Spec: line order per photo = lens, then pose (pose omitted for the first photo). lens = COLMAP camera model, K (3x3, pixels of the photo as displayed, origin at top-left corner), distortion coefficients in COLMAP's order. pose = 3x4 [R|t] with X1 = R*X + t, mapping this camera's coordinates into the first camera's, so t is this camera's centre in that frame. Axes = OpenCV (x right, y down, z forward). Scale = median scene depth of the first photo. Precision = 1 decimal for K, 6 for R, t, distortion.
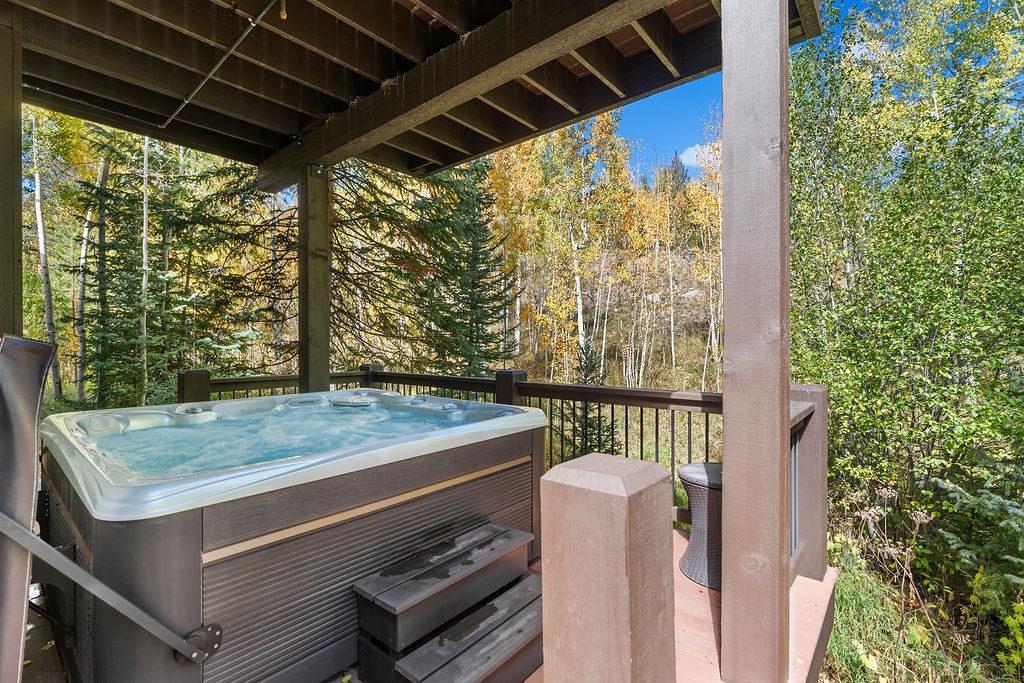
lens RADIAL K [[455.5, 0, 513.8], [0, 455.5, 344.5], [0, 0, 1]] dist [-0.001001, -0.000196]
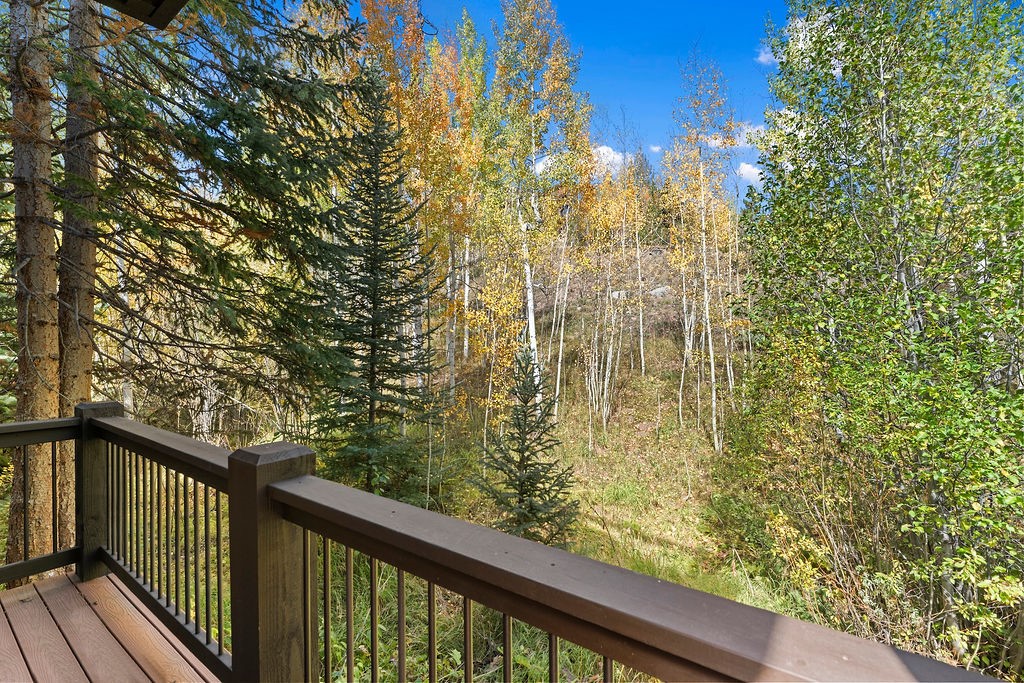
lens RADIAL K [[455.5, 0, 511.6], [0, 455.5, 339.5], [0, 0, 1]] dist [-0.001001, -0.000196]
pose [[0.997711, -0.004788, 0.067459, 0.055252], [0.005592, 0.999916, -0.011726, -0.008235], [-0.067397, 0.012076, 0.997653, 0.196047]]
